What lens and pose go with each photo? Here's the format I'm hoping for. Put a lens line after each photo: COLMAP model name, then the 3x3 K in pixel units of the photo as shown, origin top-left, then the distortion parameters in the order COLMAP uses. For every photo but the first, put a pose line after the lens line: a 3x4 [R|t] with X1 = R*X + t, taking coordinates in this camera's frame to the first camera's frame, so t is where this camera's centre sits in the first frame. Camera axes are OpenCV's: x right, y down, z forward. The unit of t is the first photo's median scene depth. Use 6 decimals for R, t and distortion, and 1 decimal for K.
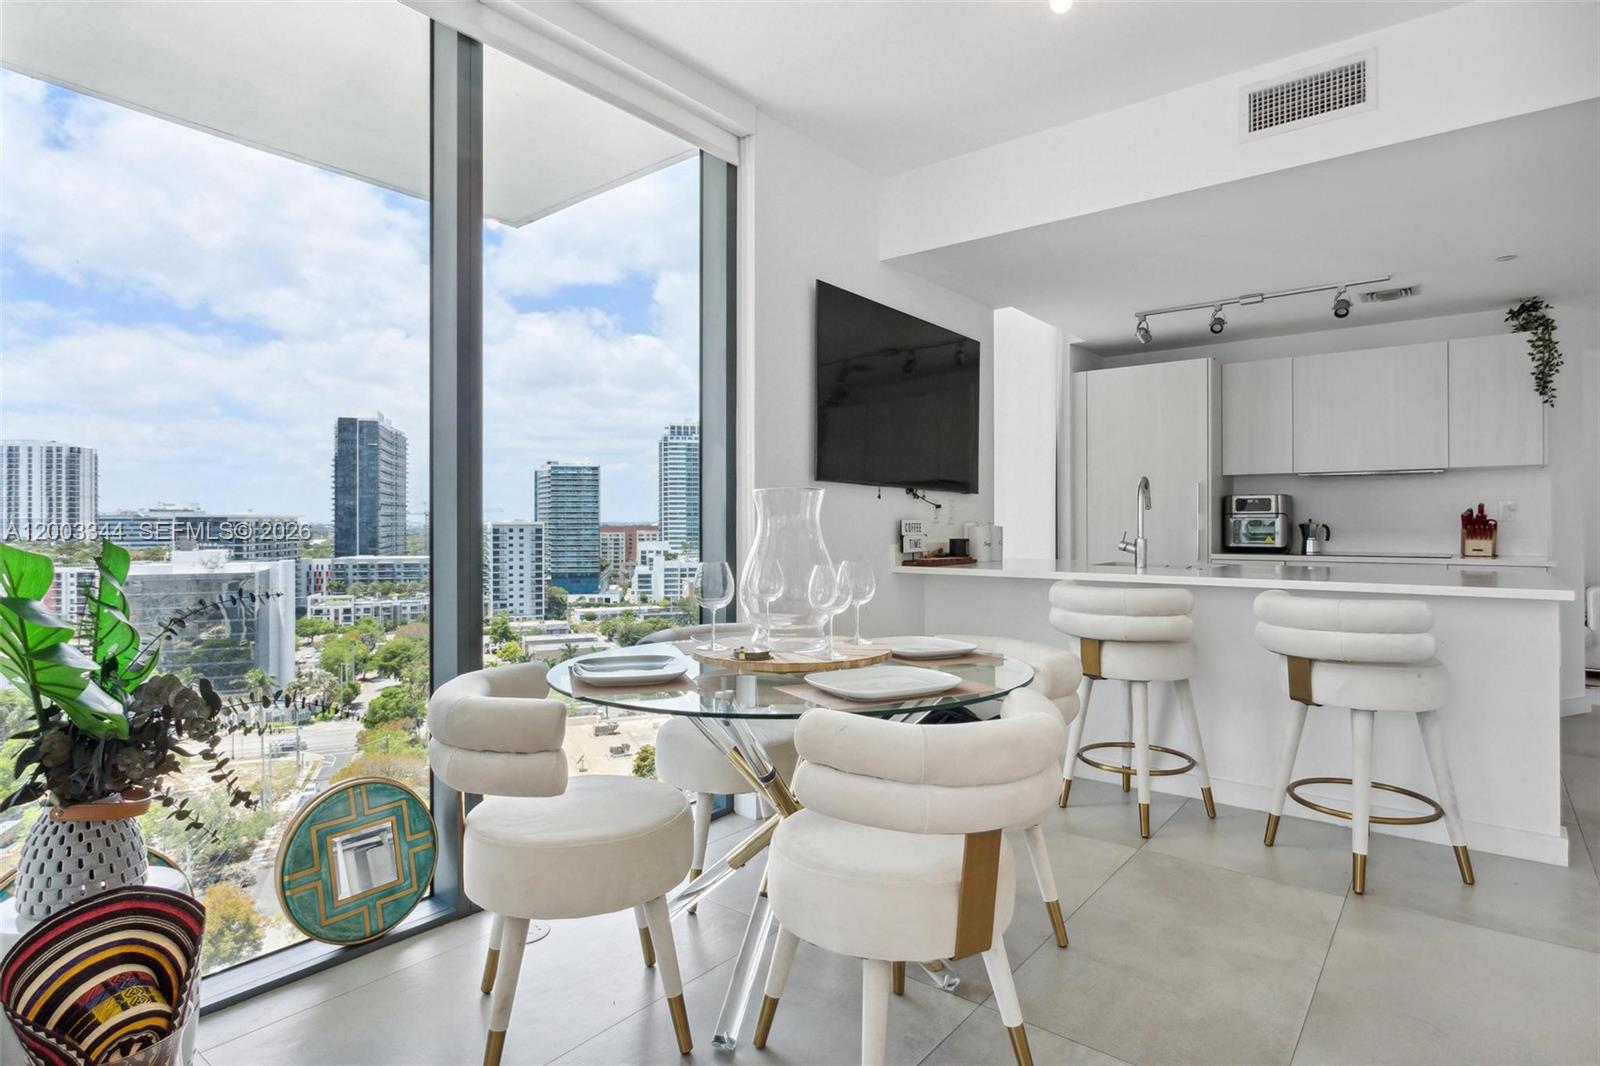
lens RADIAL K [[847.1, 0, 796.3], [0, 847.1, 520.9], [0, 0, 1]] dist [-0.001109, 0.000510]
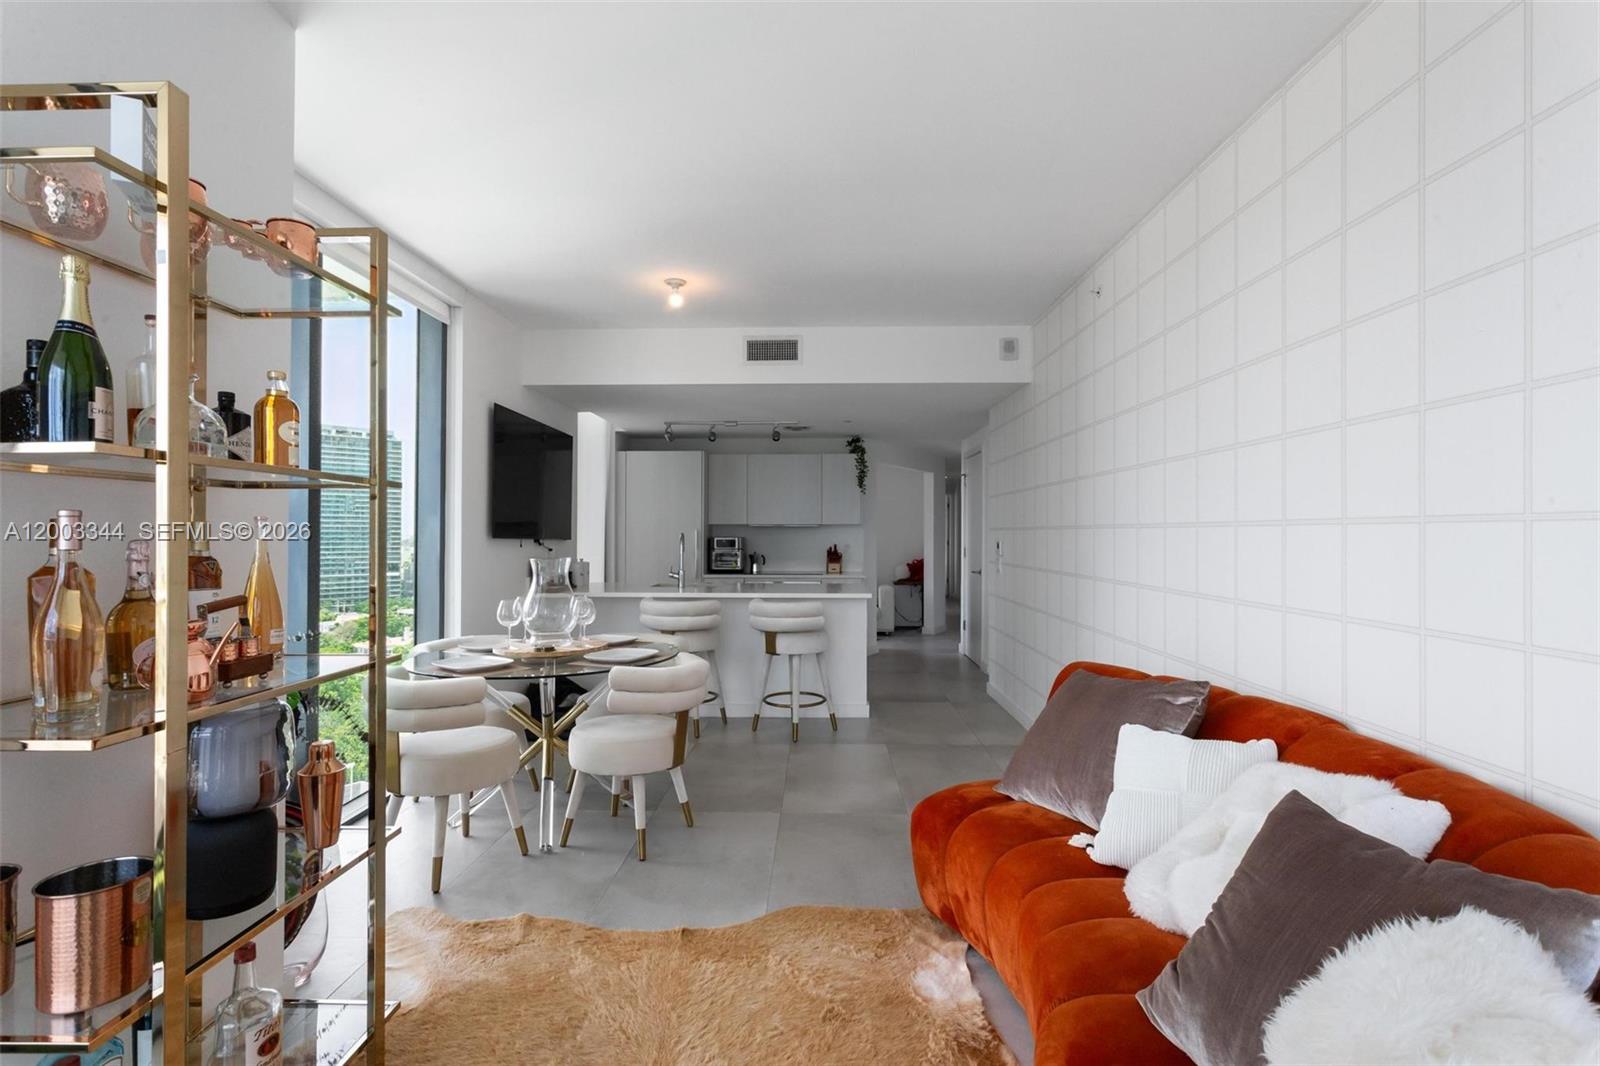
lens RADIAL K [[775.4, 0, 800.0], [0, 775.4, 533.0], [0, 0, 1]] dist [0.000228, 0.000201]
pose [[0.797798, 0.003438, 0.602915, -0.279161], [-0.002948, 0.999994, -0.001802, -0.042672], [-0.602918, -0.000340, 0.797803, -0.310372]]
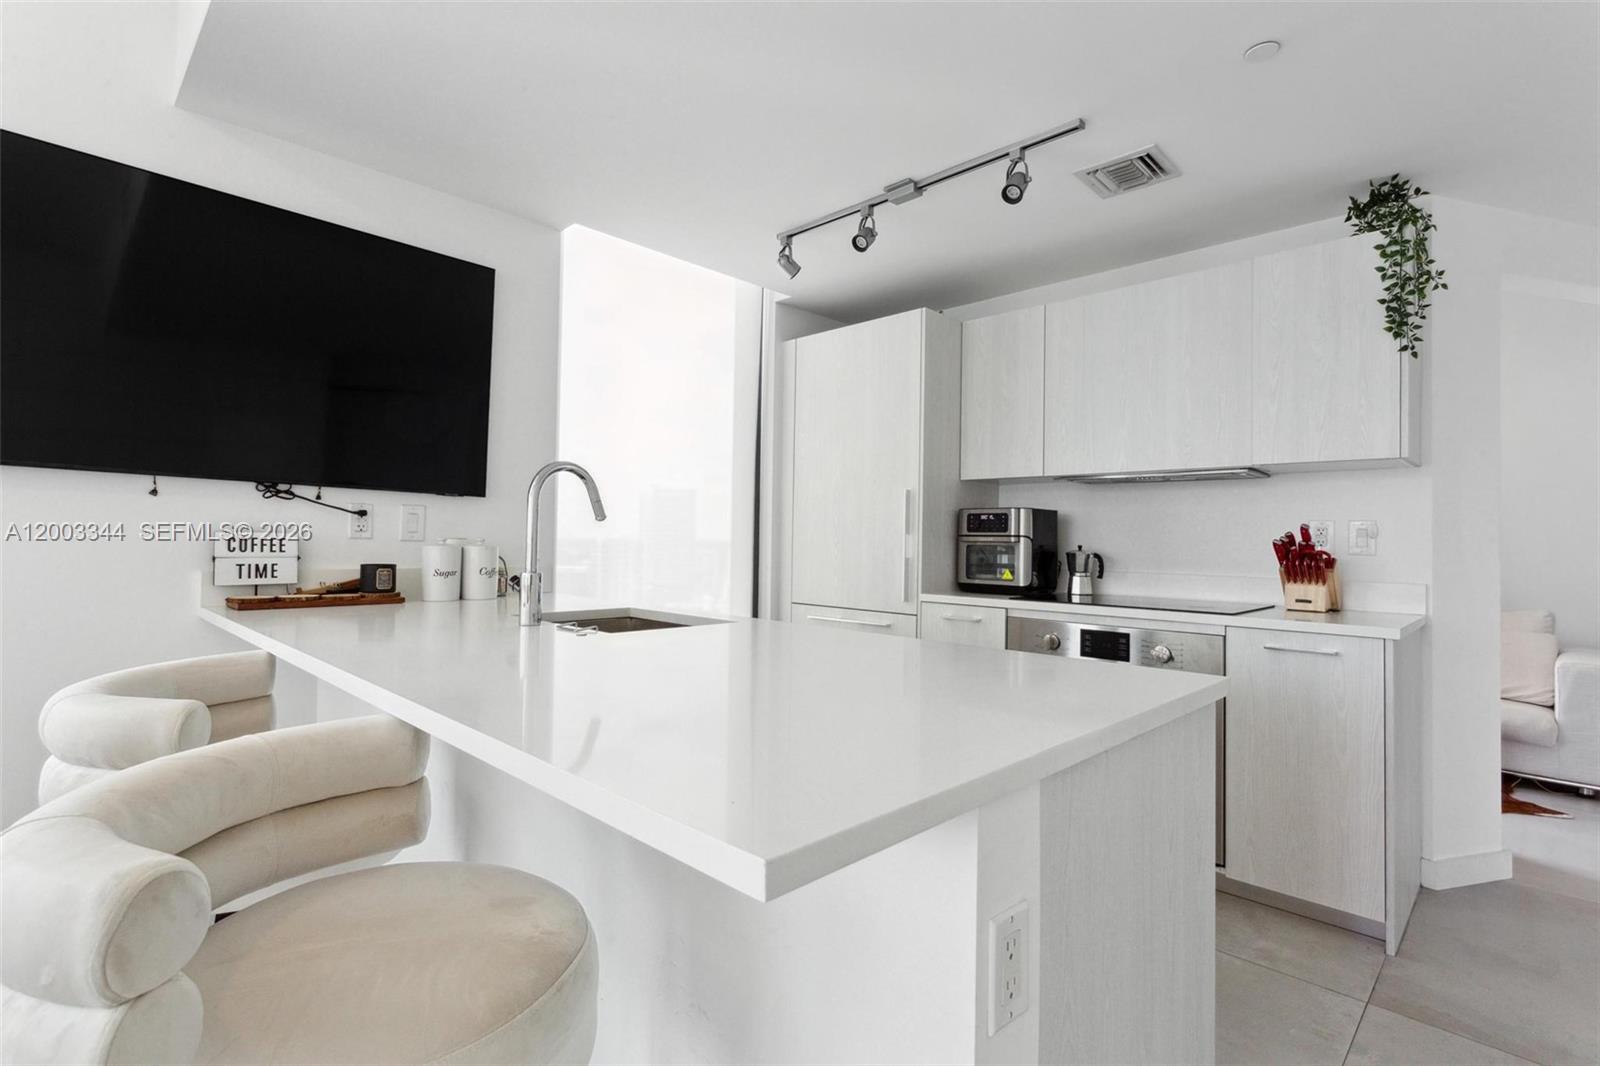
lens RADIAL K [[763.7, 0, 795.3], [0, 763.7, 531.1], [0, 0, 1]] dist [0.005350, 0.001312]
pose [[0.994915, 0.016812, -0.099303, 0.521067], [-0.018024, 0.999773, -0.011319, -0.002904], [0.099090, 0.013051, 0.994993, 0.435271]]
